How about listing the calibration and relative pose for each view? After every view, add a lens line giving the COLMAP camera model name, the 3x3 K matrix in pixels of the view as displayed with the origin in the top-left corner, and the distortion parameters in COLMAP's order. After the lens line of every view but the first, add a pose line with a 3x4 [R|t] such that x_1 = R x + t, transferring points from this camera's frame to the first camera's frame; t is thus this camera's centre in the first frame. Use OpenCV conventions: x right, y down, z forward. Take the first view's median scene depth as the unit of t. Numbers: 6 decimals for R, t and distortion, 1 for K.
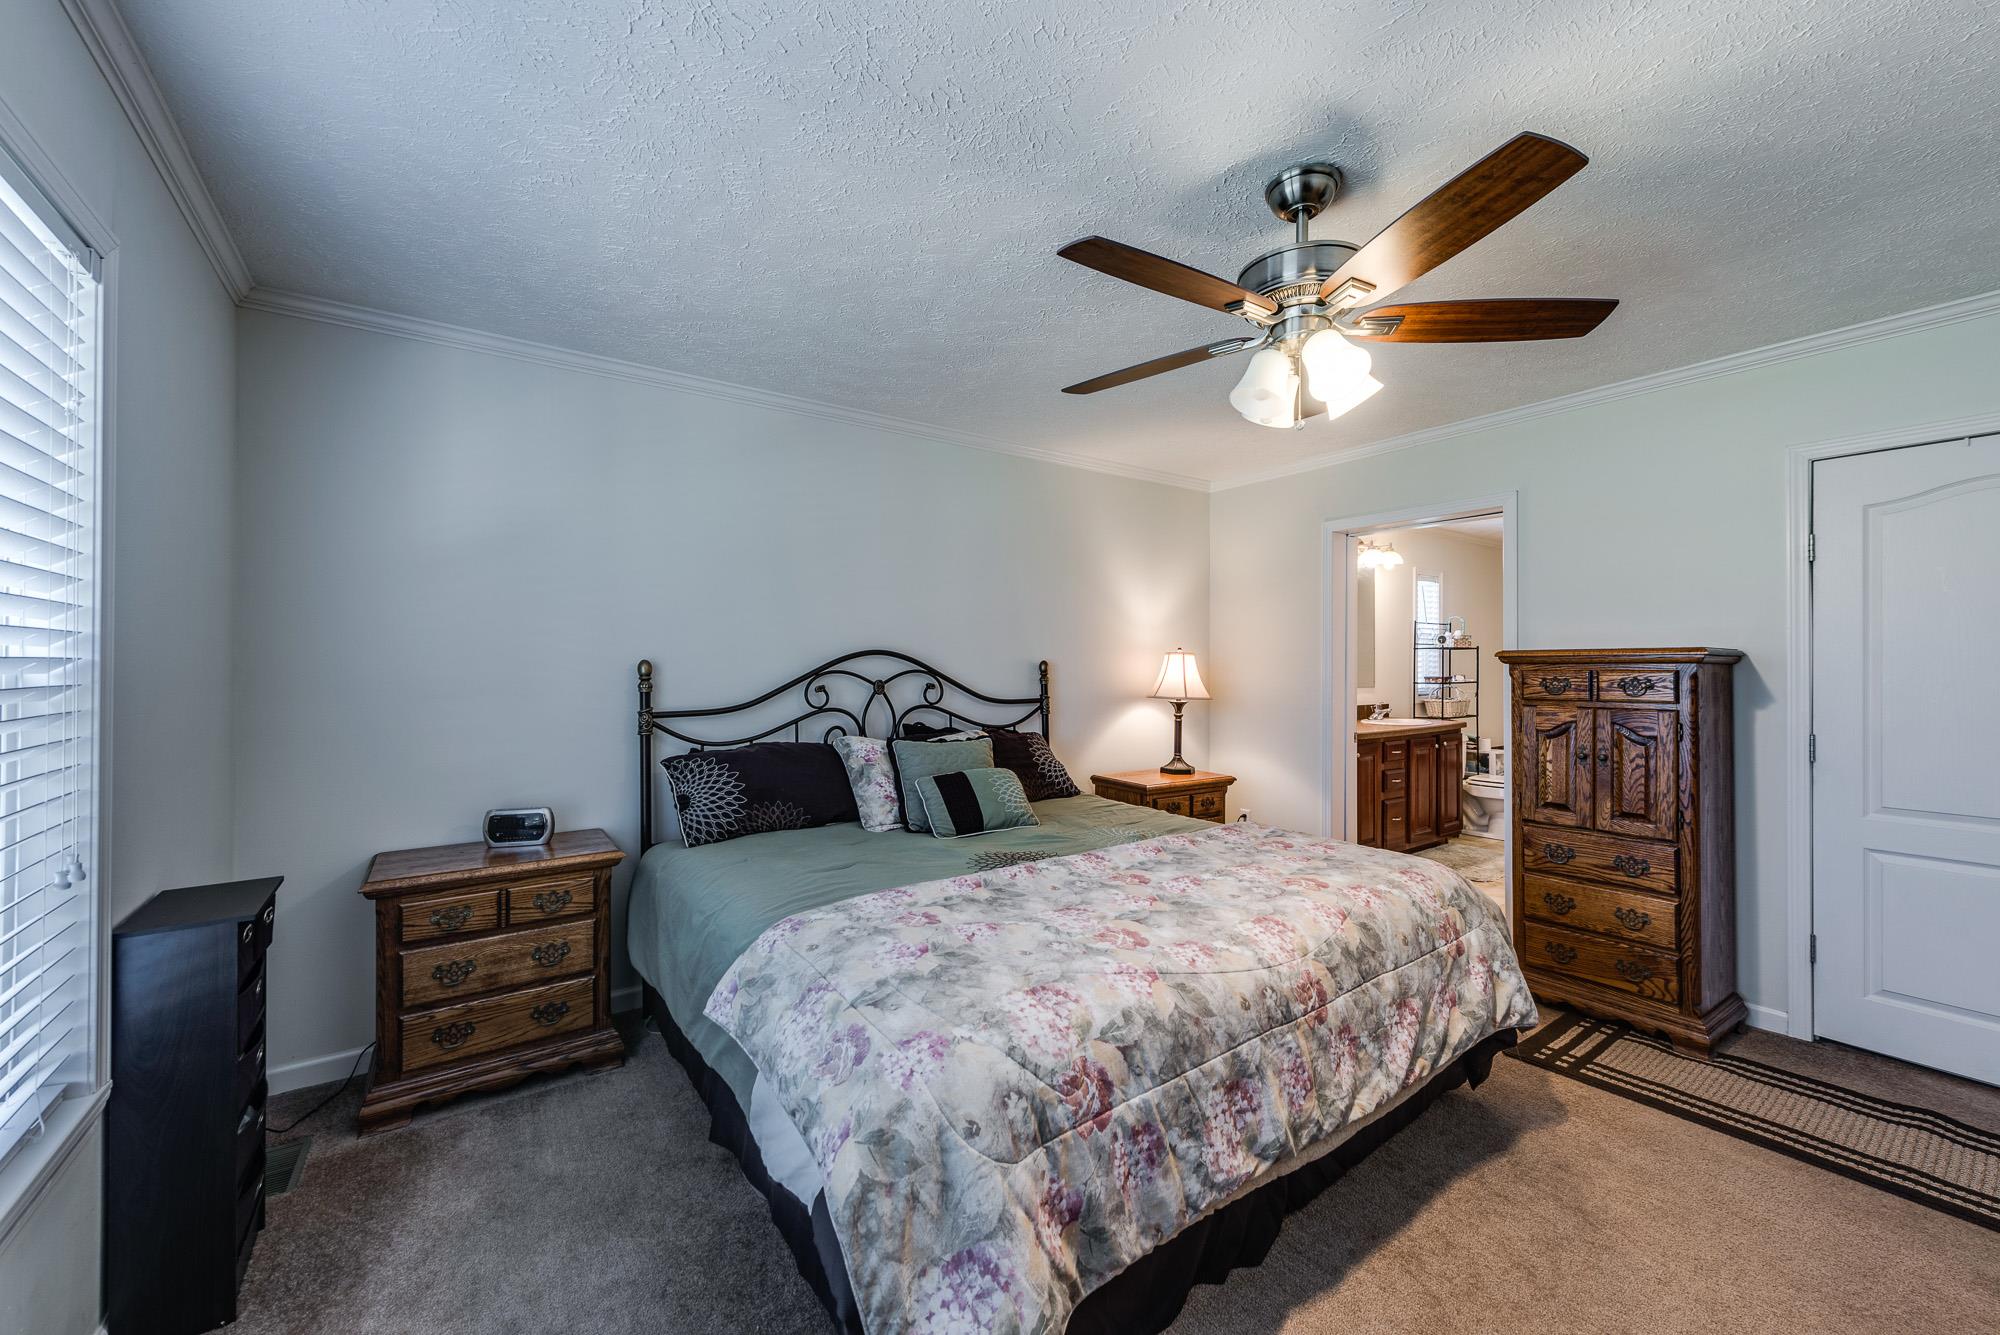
lens RADIAL K [[772.4, 0, 1000.9], [0, 772.4, 661.3], [0, 0, 1]] dist [0.009589, -0.004023]
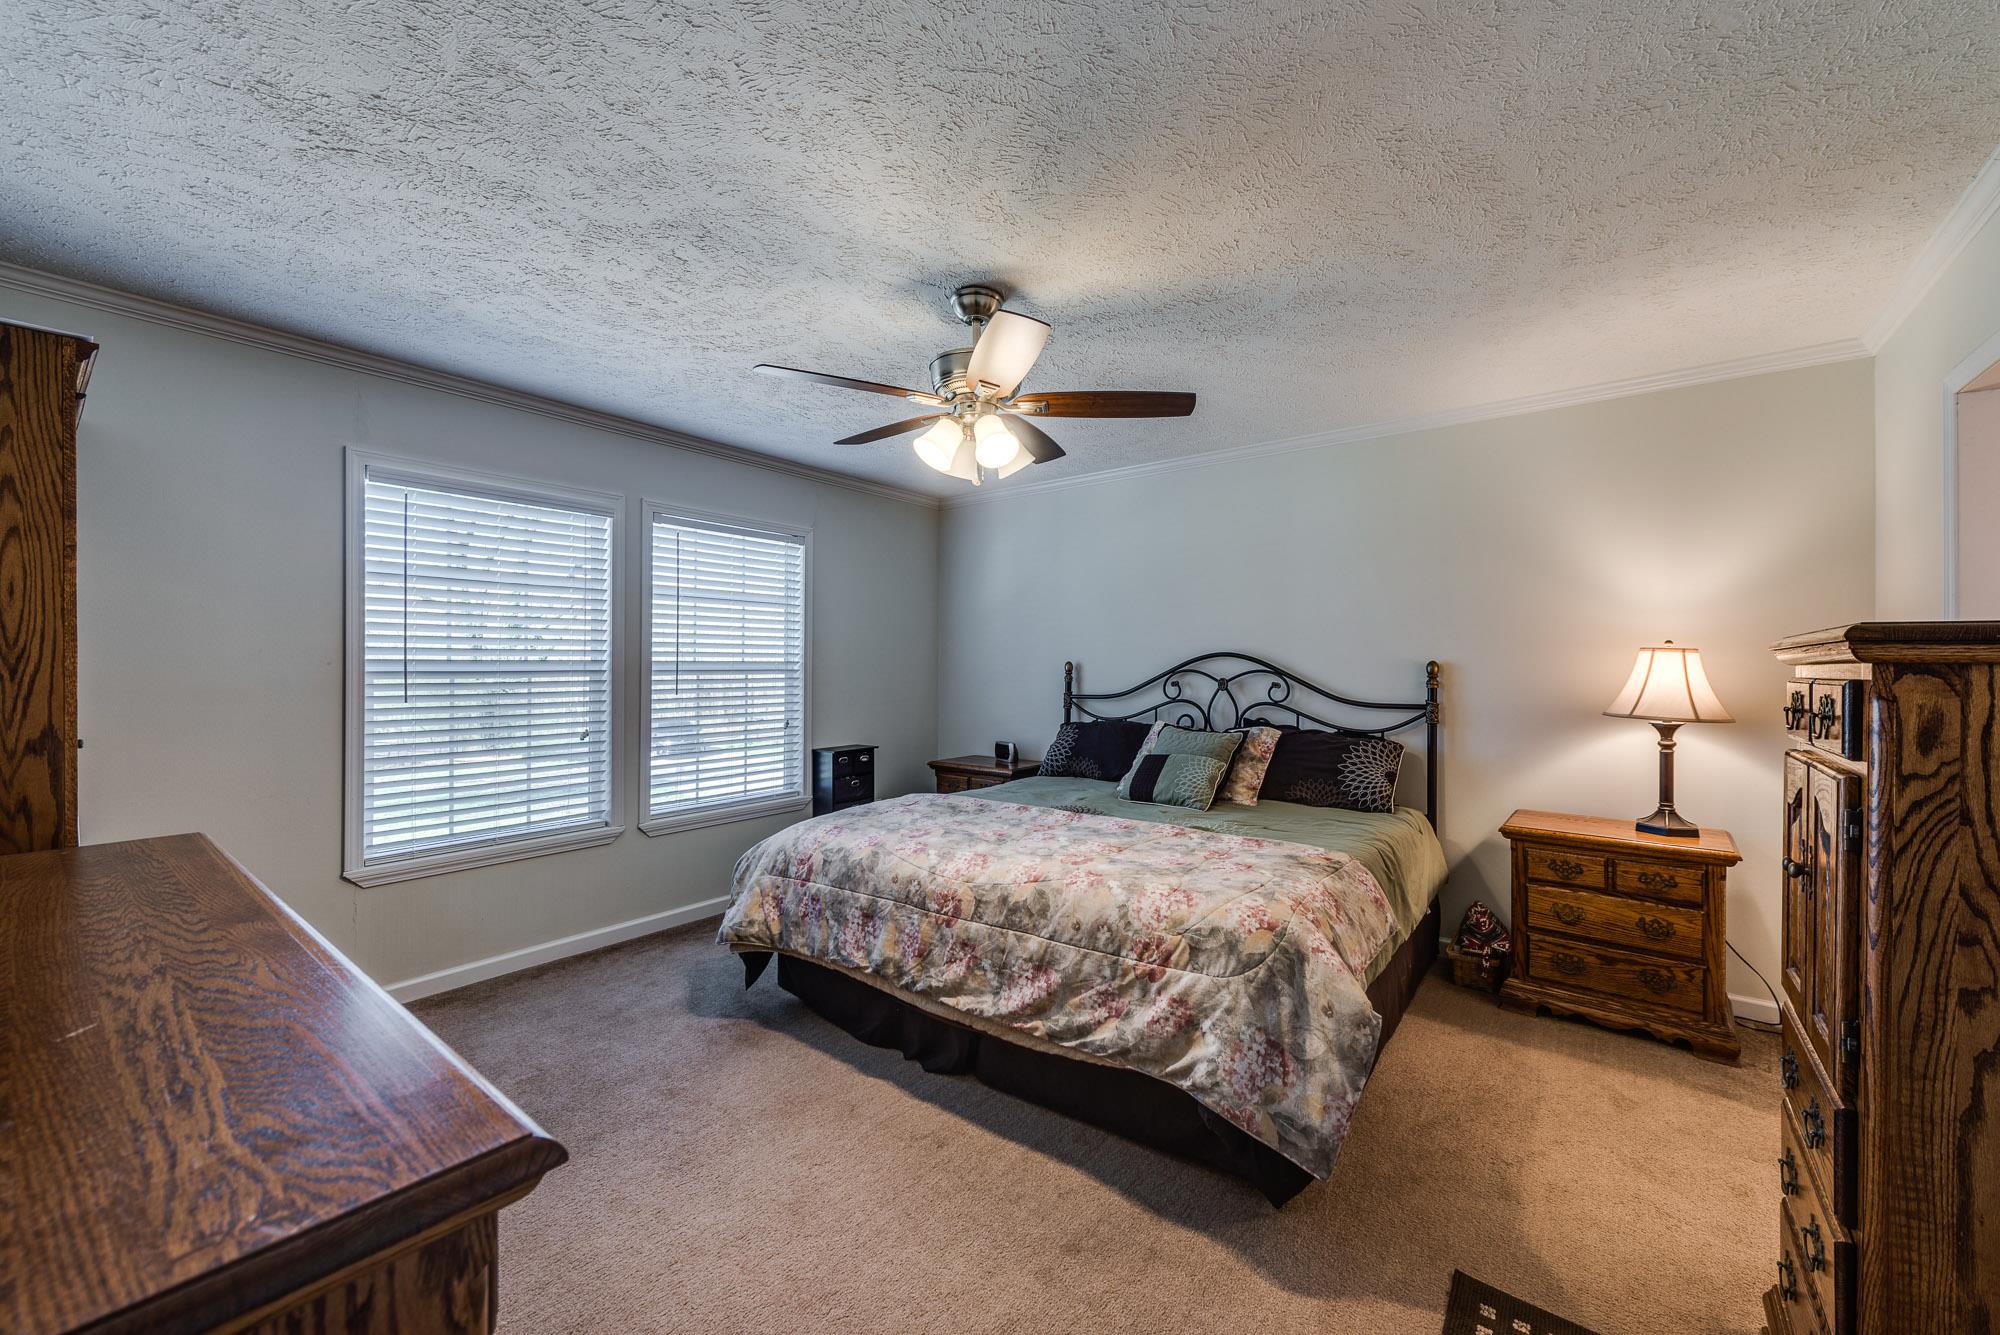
lens RADIAL K [[772.4, 0, 1000.9], [0, 772.4, 661.3], [0, 0, 1]] dist [0.009589, -0.004023]
pose [[0.296421, -0.003052, -0.955053, 1.029356], [0.000779, 0.999995, -0.002954, 0.002553], [0.955057, 0.000132, 0.296422, 0.405271]]
